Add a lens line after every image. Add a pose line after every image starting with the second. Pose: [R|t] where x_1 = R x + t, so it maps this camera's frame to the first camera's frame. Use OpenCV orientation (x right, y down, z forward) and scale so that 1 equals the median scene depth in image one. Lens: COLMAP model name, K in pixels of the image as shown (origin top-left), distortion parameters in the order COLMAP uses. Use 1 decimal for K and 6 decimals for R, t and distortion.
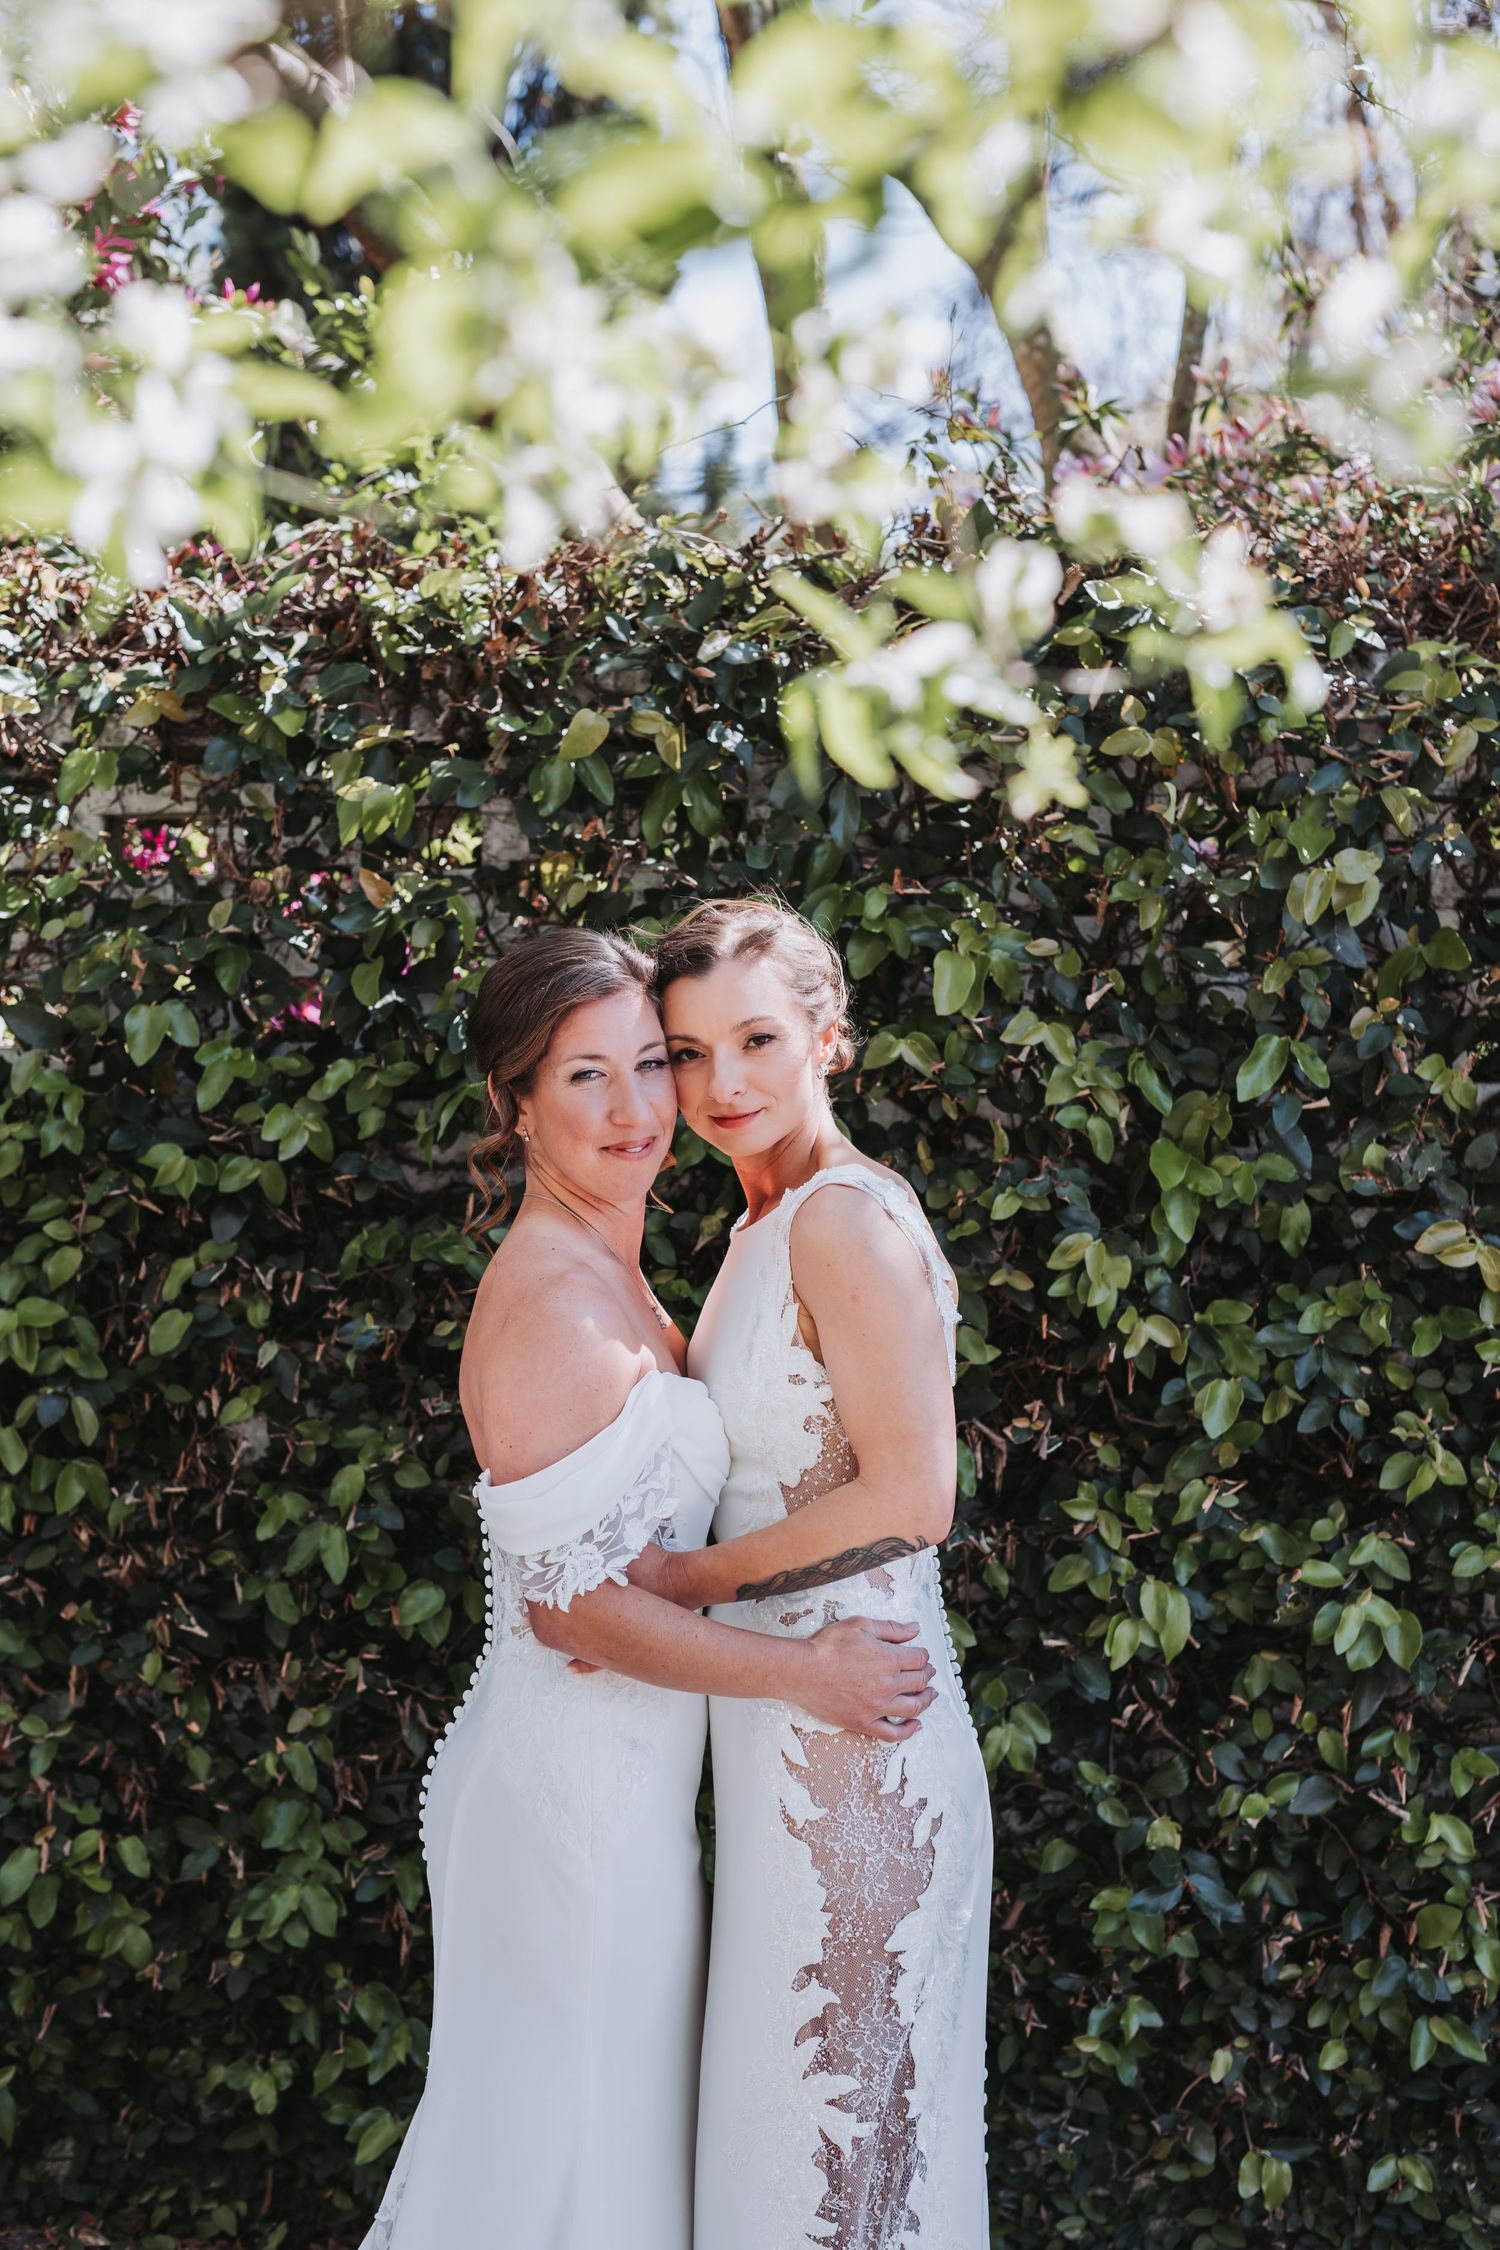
lens RADIAL K [[3303.8, 0, 755.3], [0, 3303.8, 1126.9], [0, 0, 1]] dist [0.021956, 0.000000]
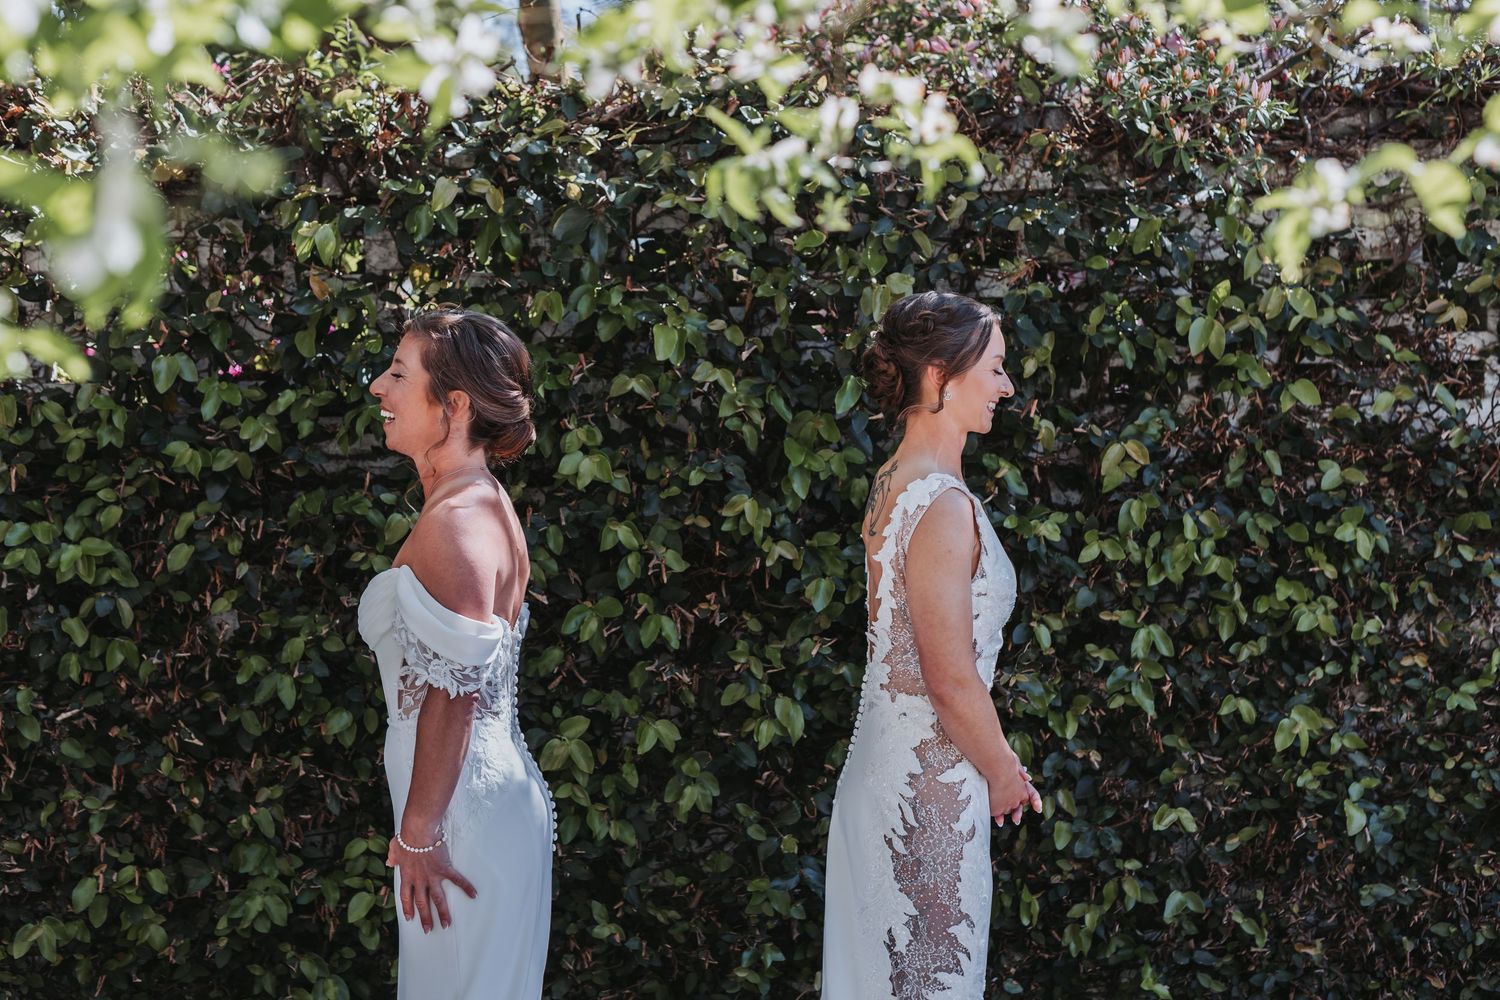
lens RADIAL K [[2202.5, 0, 748.6], [0, 2202.5, 496.4], [0, 0, 1]] dist [0.021956, 0.000000]
pose [[0.988520, -0.004020, 0.151038, -0.065360], [0.001656, 0.999874, 0.015773, 0.015554], [-0.151083, -0.015342, 0.988402, -0.112440]]
